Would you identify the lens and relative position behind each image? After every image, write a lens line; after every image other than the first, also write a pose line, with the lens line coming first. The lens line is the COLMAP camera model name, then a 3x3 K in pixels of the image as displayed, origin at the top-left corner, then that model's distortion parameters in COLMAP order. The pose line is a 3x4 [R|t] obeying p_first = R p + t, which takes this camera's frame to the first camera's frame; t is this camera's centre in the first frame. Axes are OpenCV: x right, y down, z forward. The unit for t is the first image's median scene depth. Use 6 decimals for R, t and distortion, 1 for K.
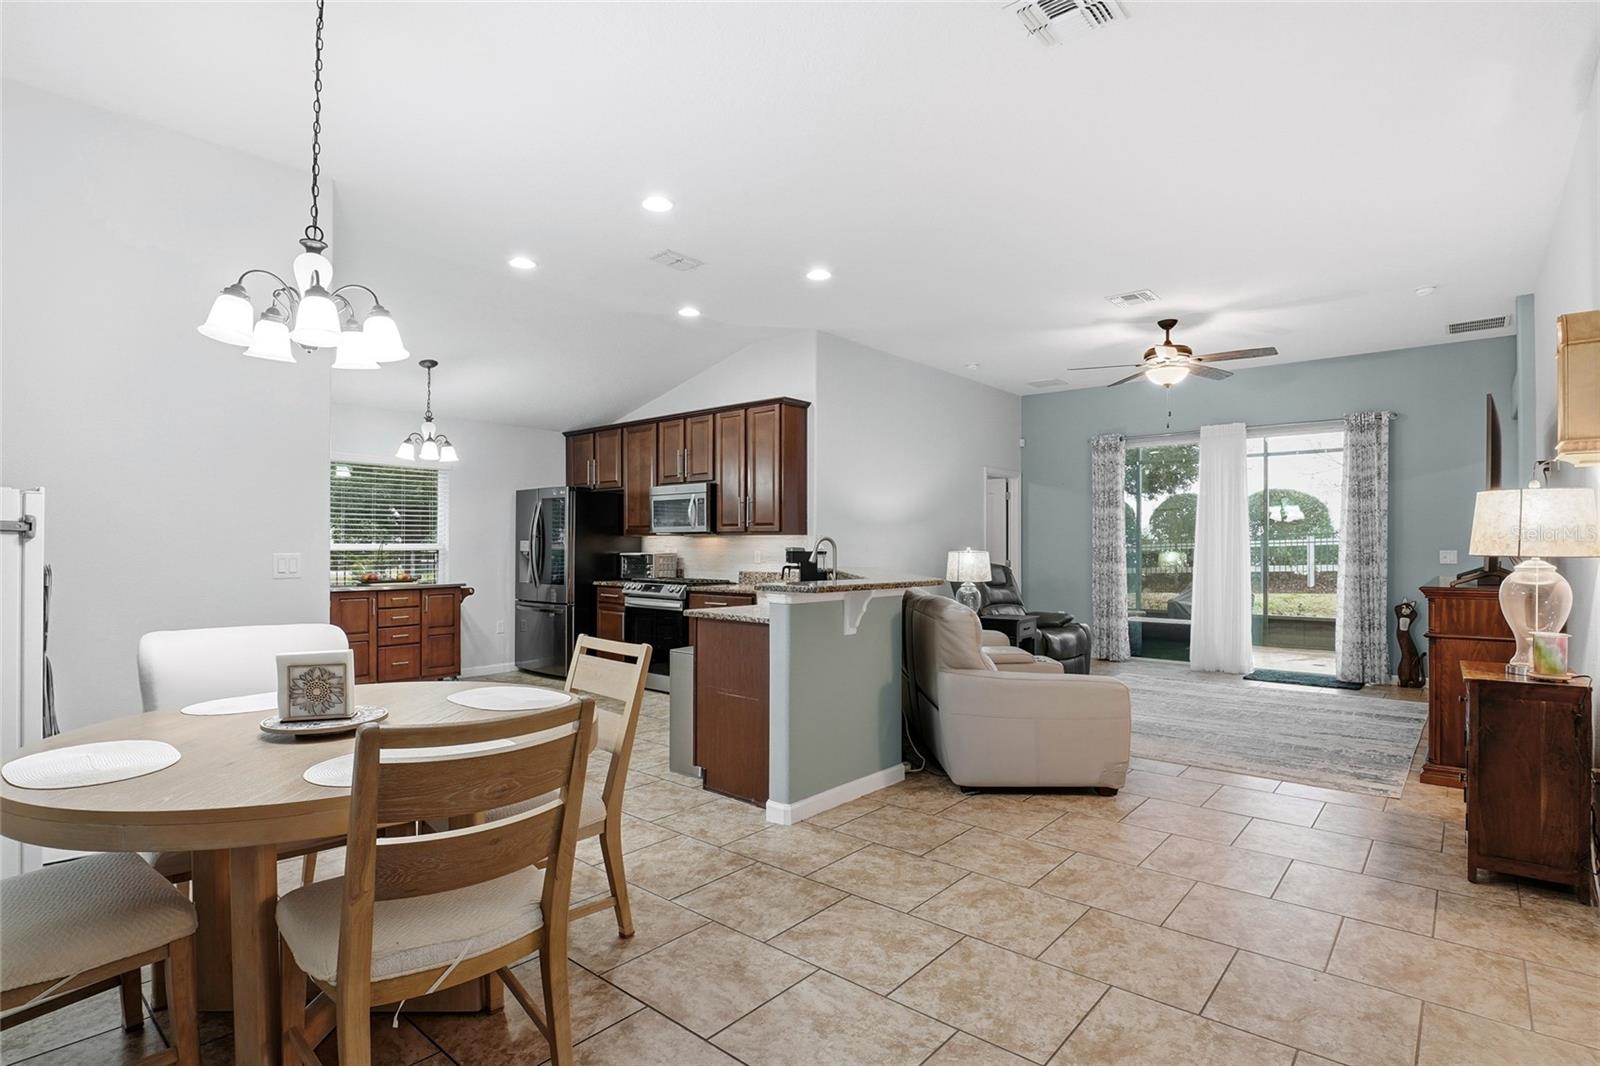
lens RADIAL K [[793.9, 0, 796.1], [0, 793.9, 547.2], [0, 0, 1]] dist [-0.020105, -0.001073]
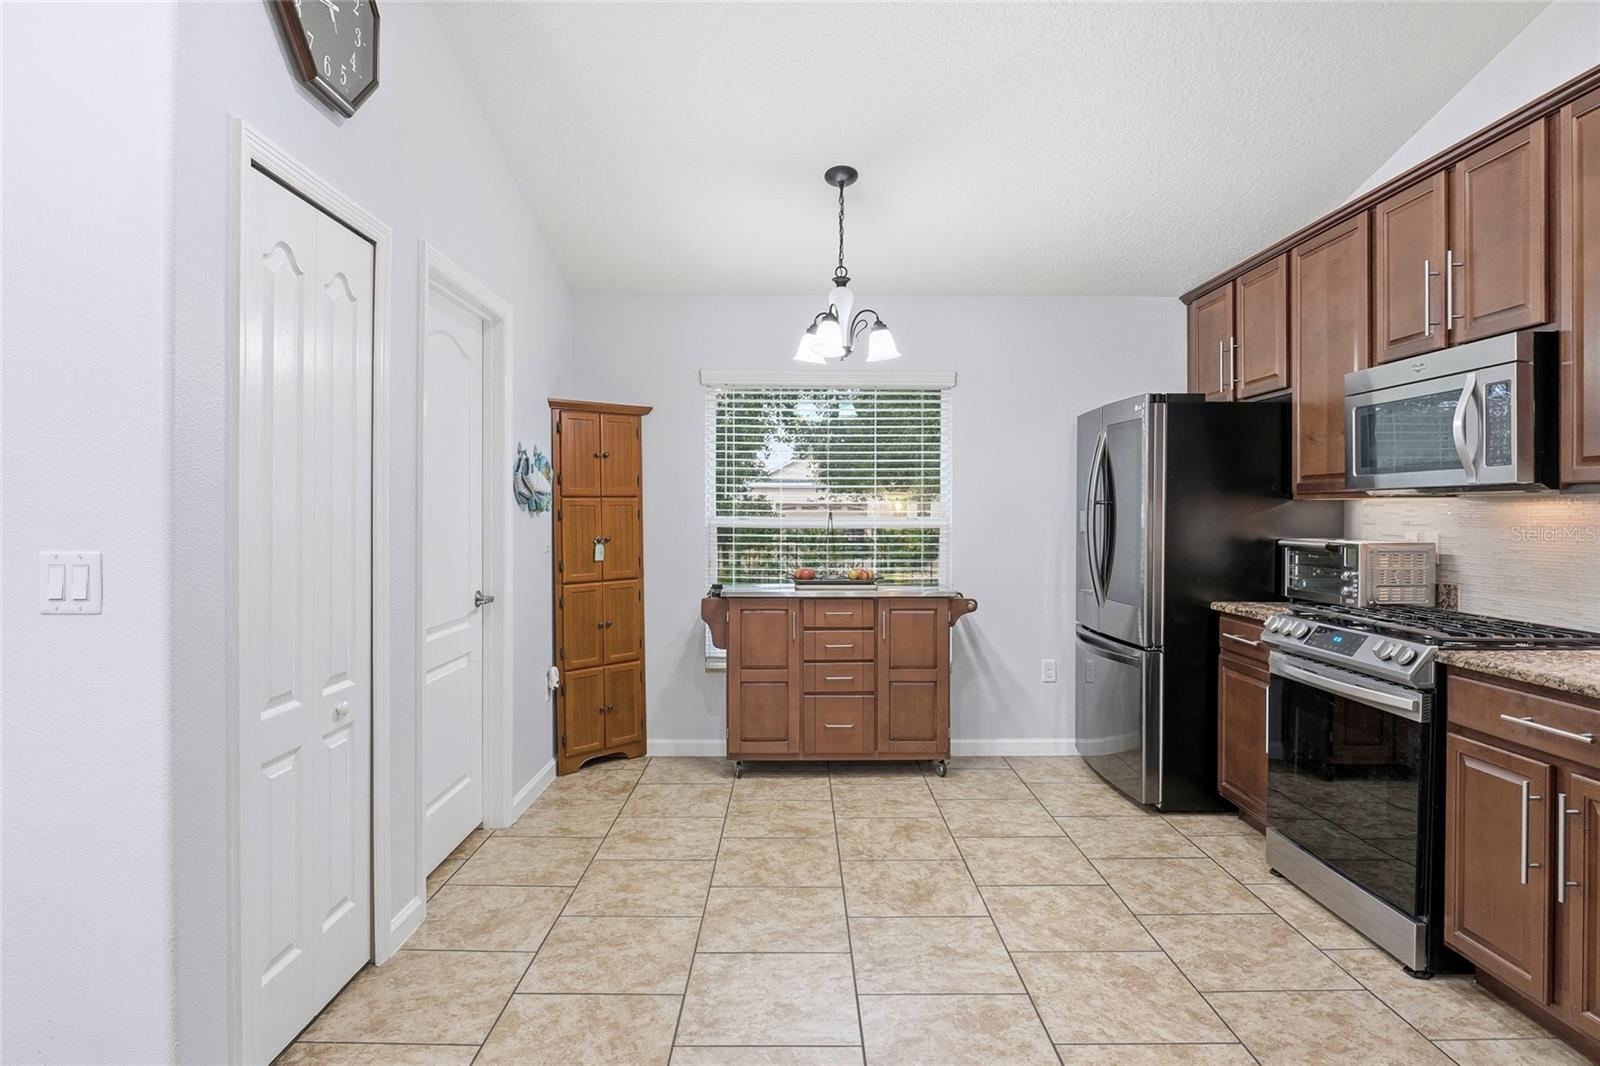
lens RADIAL K [[887.7, 0, 795.0], [0, 887.7, 518.8], [0, 0, 1]] dist [-0.009519, -0.002819]
pose [[0.659275, 0.004072, -0.751891, -0.036133], [-0.001169, 0.999990, 0.004391, -0.005985], [0.751901, -0.002016, 0.659273, 0.523722]]
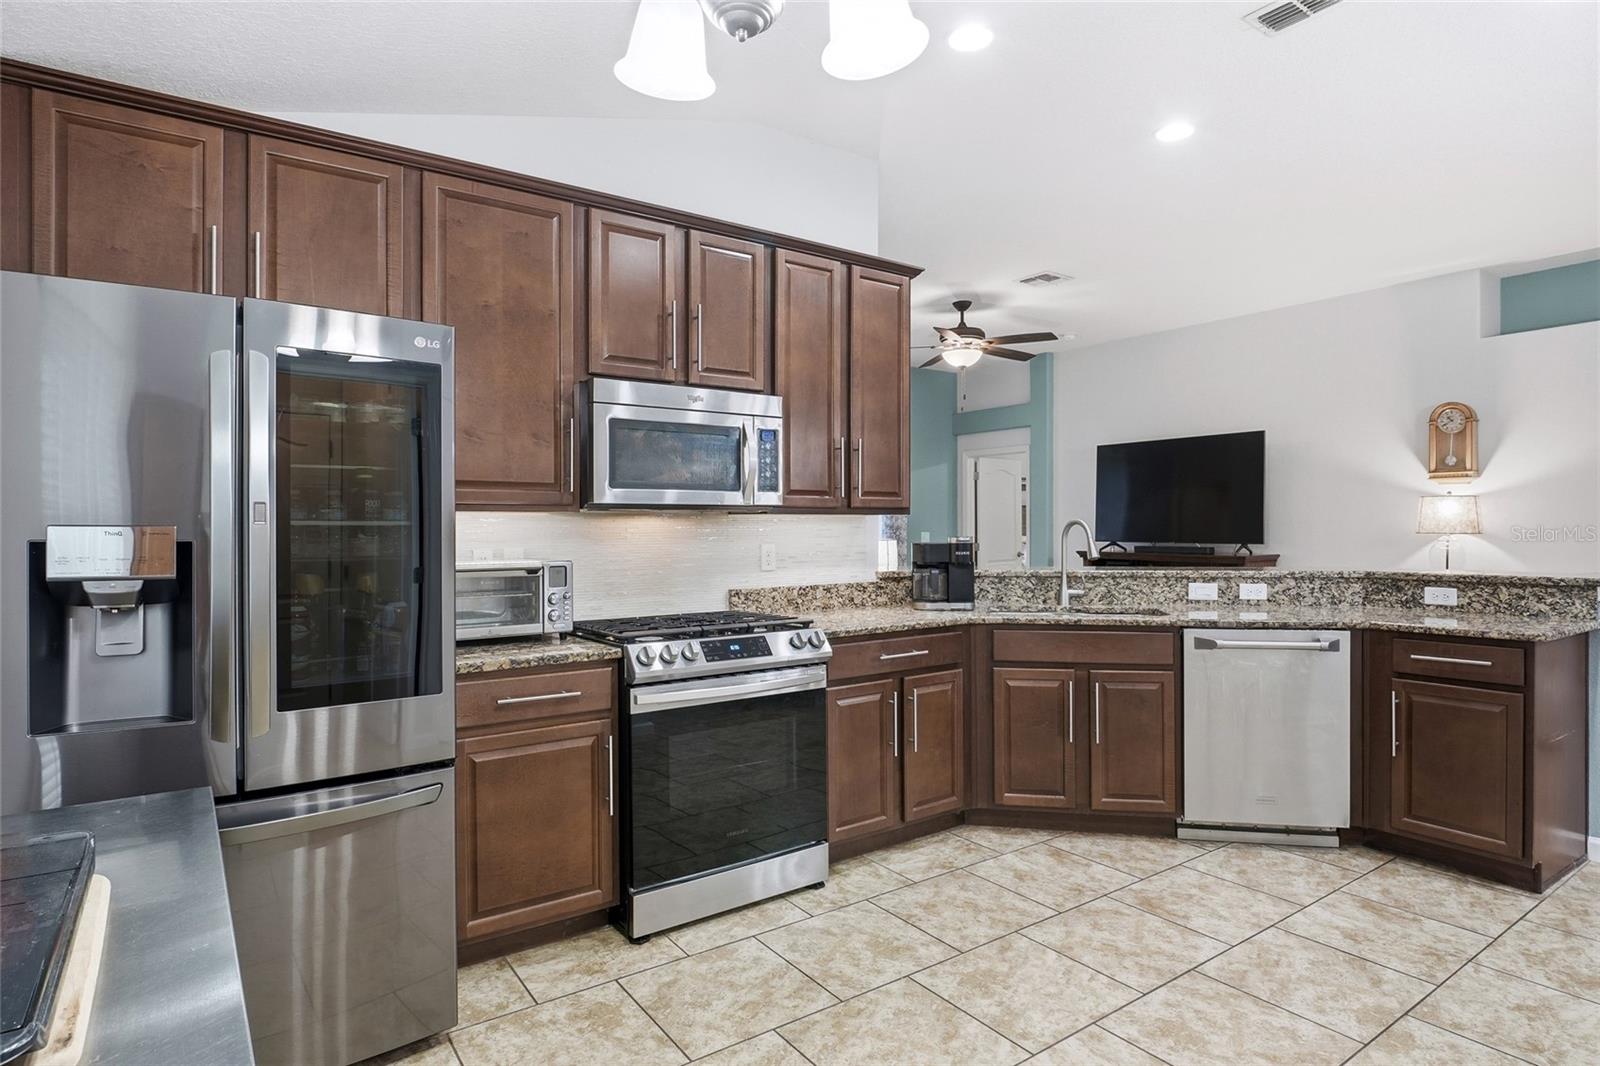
lens RADIAL K [[868.9, 0, 800.0], [0, 868.9, 533.0], [0, 0, 1]] dist [-0.011253, -0.001090]
pose [[0.234476, -0.010782, 0.972062, -0.570979], [0.007942, 0.999926, 0.009175, -0.008049], [-0.972089, 0.005568, 0.234545, 0.846411]]
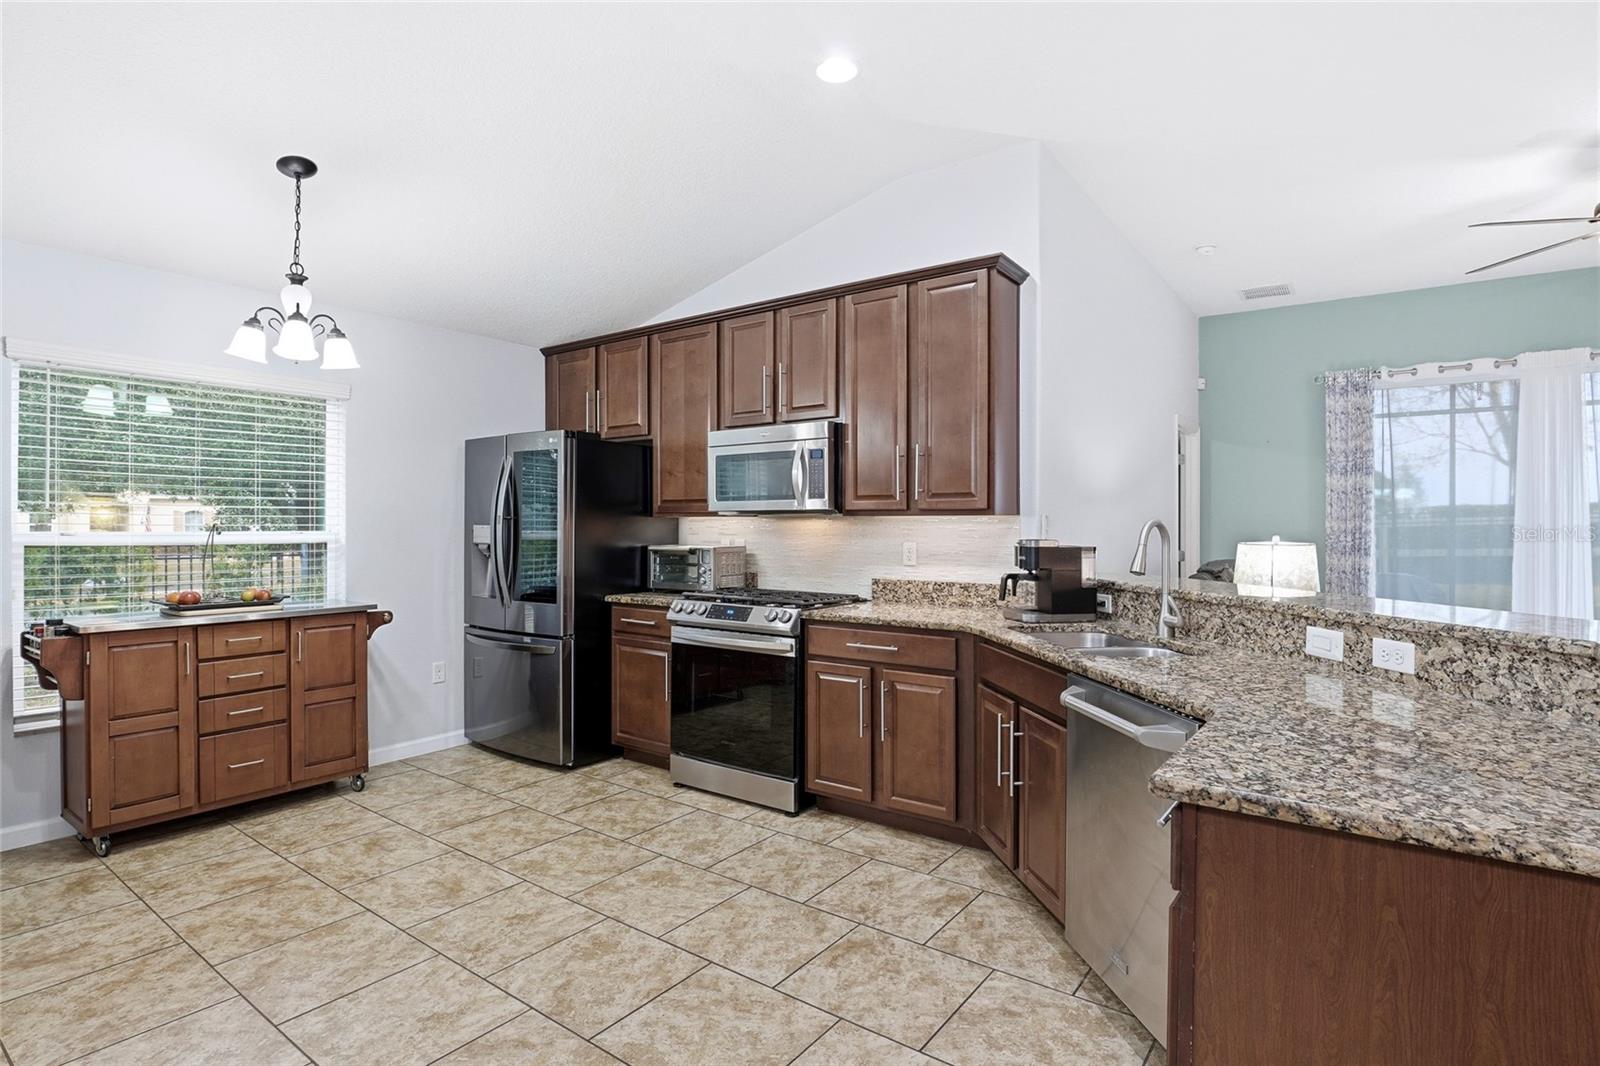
lens RADIAL K [[806.9, 0, 796.1], [0, 806.9, 528.9], [0, 0, 1]] dist [-0.022003, -0.001482]
pose [[0.996827, -0.001780, 0.079576, -0.174359], [0.001656, 0.999997, 0.001629, -0.006713], [-0.079579, -0.001492, 0.996827, 0.428586]]
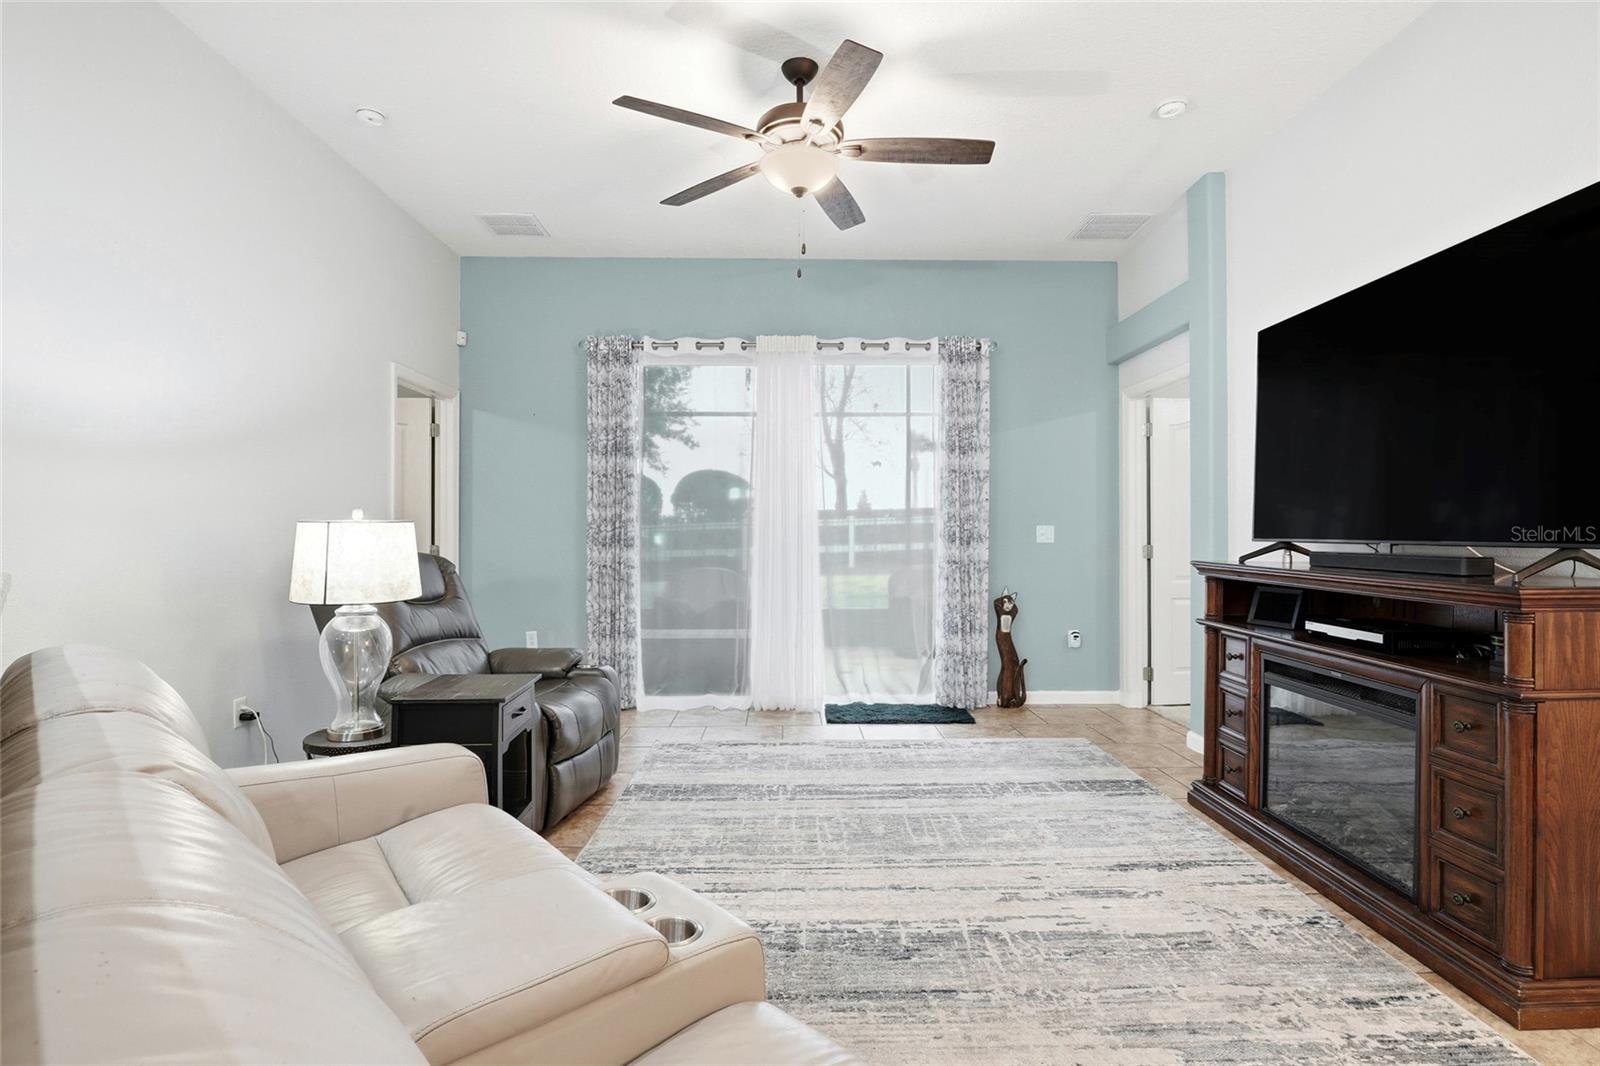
lens RADIAL K [[794.0, 0, 795.4], [0, 794.0, 527.8], [0, 0, 1]] dist [-0.023833, -0.000883]
pose [[0.749854, 0.002888, 0.661597, 0.120995], [0.002054, 0.999975, -0.006693, 0.011034], [-0.661600, 0.006378, 0.749830, 0.559067]]
